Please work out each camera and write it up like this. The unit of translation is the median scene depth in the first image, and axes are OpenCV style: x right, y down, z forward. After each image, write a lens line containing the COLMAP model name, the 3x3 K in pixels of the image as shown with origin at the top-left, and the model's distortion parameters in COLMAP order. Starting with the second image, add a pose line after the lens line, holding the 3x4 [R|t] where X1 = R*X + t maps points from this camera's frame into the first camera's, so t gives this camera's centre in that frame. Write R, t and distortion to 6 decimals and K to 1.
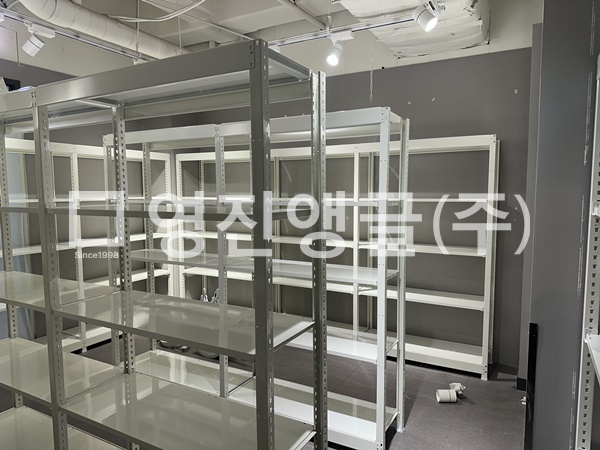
lens RADIAL K [[419.8, 0, 299.5], [0, 419.8, 224.9], [0, 0, 1]] dist [0.014749, -0.006750]
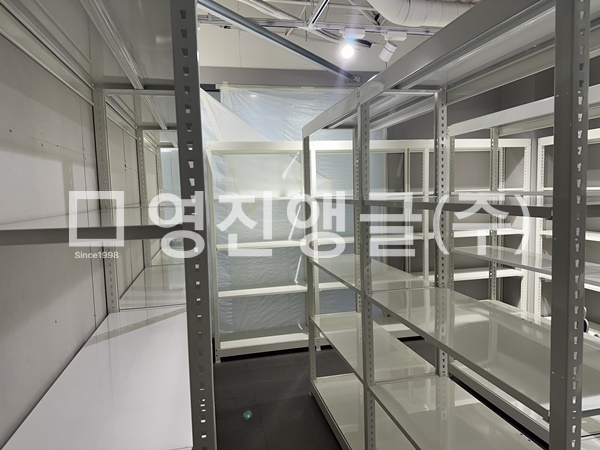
lens RADIAL K [[419.8, 0, 299.8], [0, 419.8, 228.9], [0, 0, 1]] dist [0.014749, -0.006750]
pose [[0.665755, 0.050852, -0.744436, 0.049275], [-0.033106, 0.998706, 0.038613, -0.001222], [0.745436, -0.001062, 0.666576, 0.095254]]
